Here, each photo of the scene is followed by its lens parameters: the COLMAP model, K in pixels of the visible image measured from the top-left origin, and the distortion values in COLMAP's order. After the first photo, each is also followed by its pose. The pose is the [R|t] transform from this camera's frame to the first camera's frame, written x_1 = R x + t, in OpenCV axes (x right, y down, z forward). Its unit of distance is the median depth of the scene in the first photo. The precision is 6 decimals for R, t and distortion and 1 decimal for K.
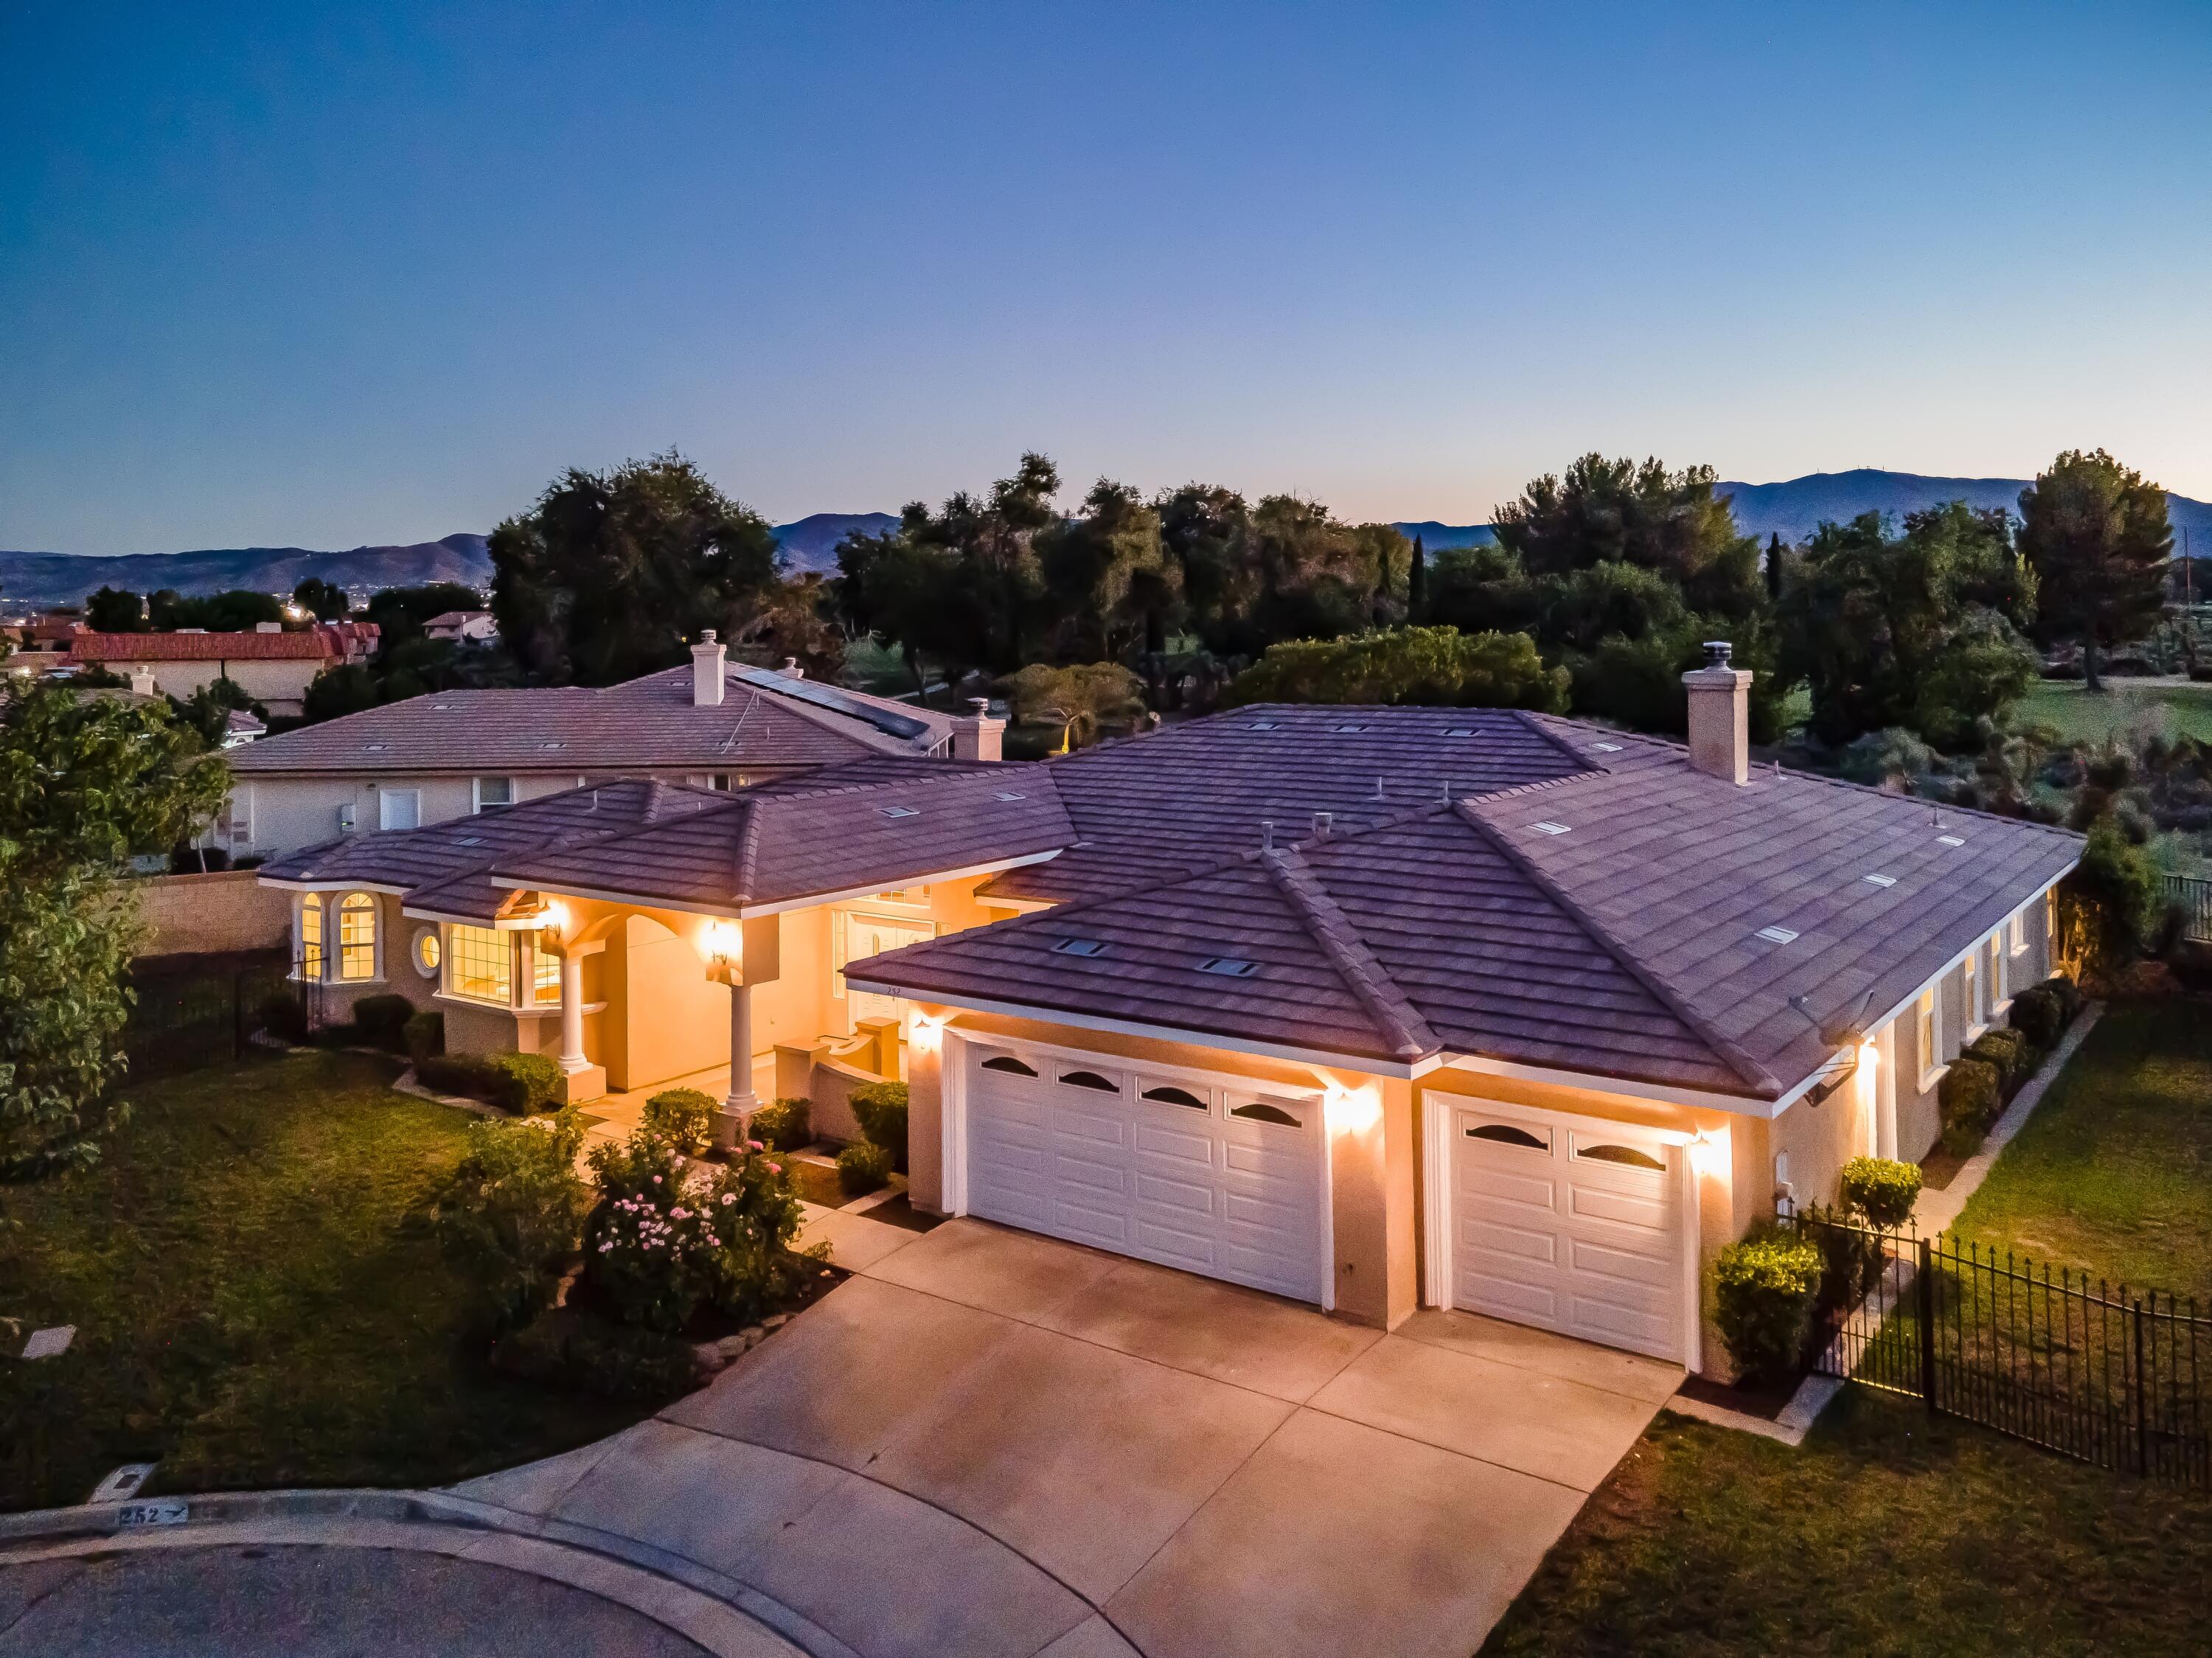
lens RADIAL K [[1739.1, 0, 1106.0], [0, 1739.1, 829.0], [0, 0, 1]] dist [0.045614, -0.000587]
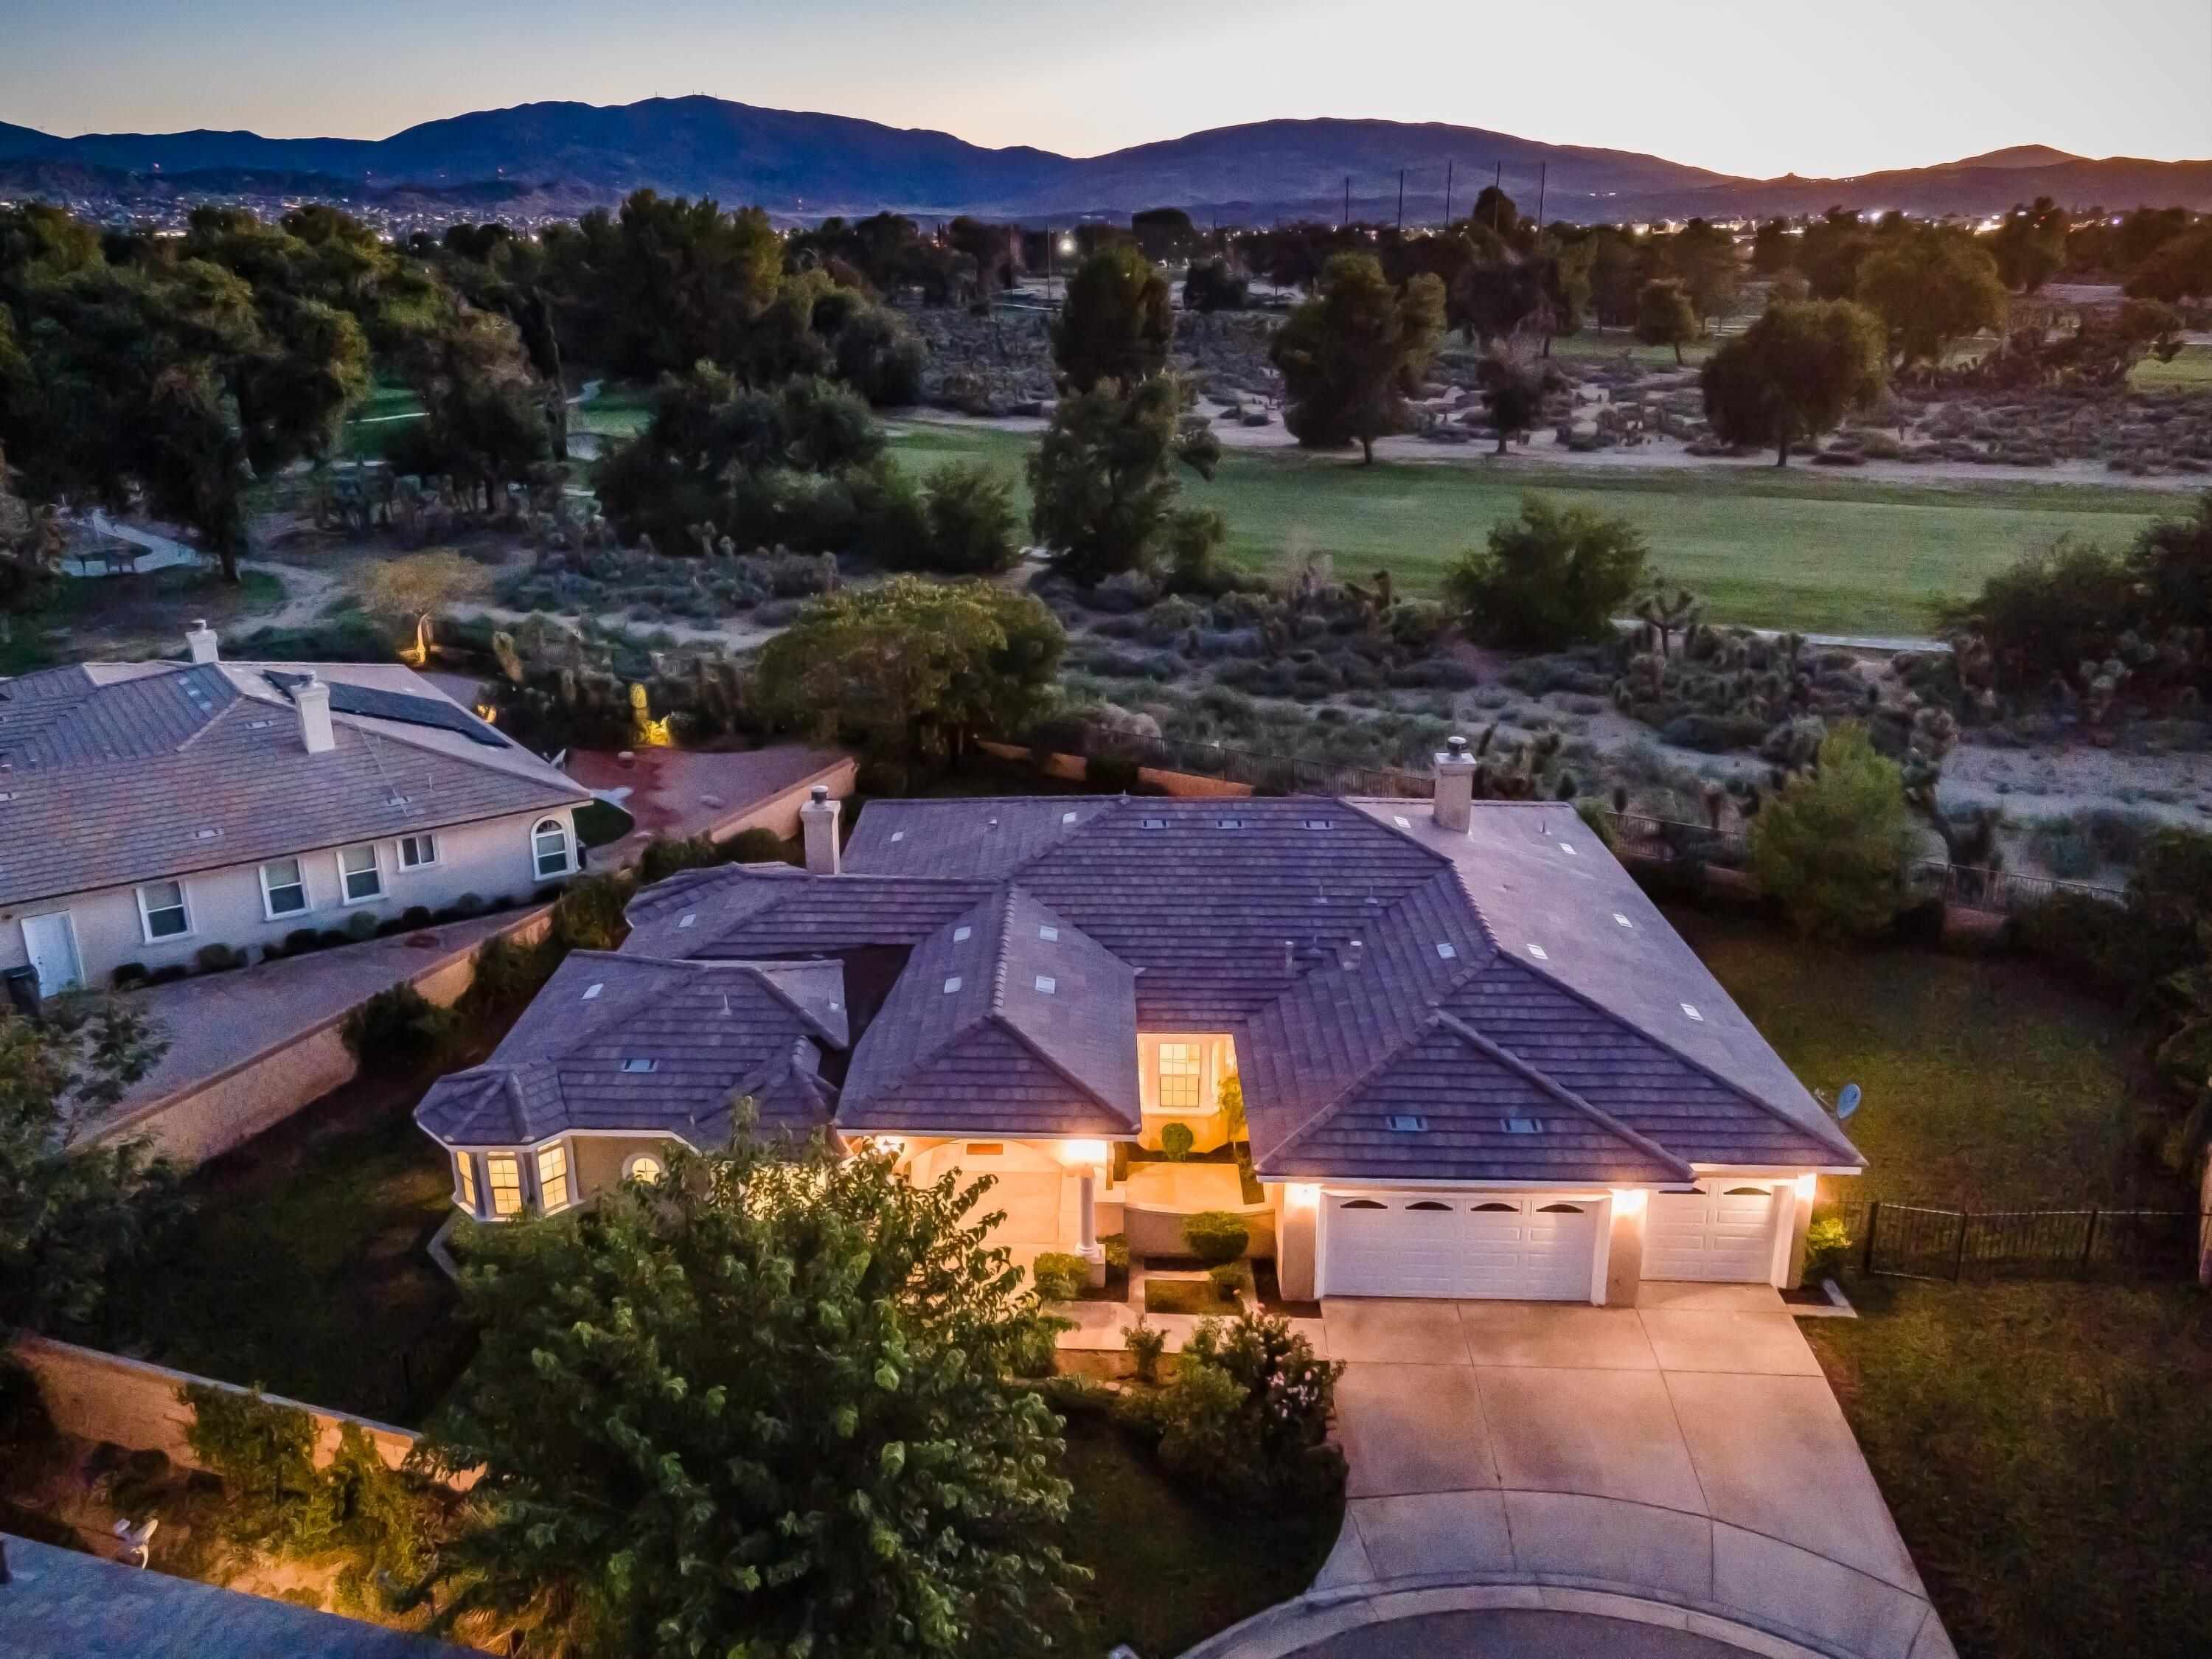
lens RADIAL K [[1739.2, 0, 1106.0], [0, 1739.2, 829.5], [0, 0, 1]] dist [0.045614, -0.000587]
pose [[0.826234, -0.167852, 0.537738, -1.272717], [0.062021, 0.975878, 0.209321, -0.658558], [-0.559902, -0.139597, 0.816714, -0.129094]]
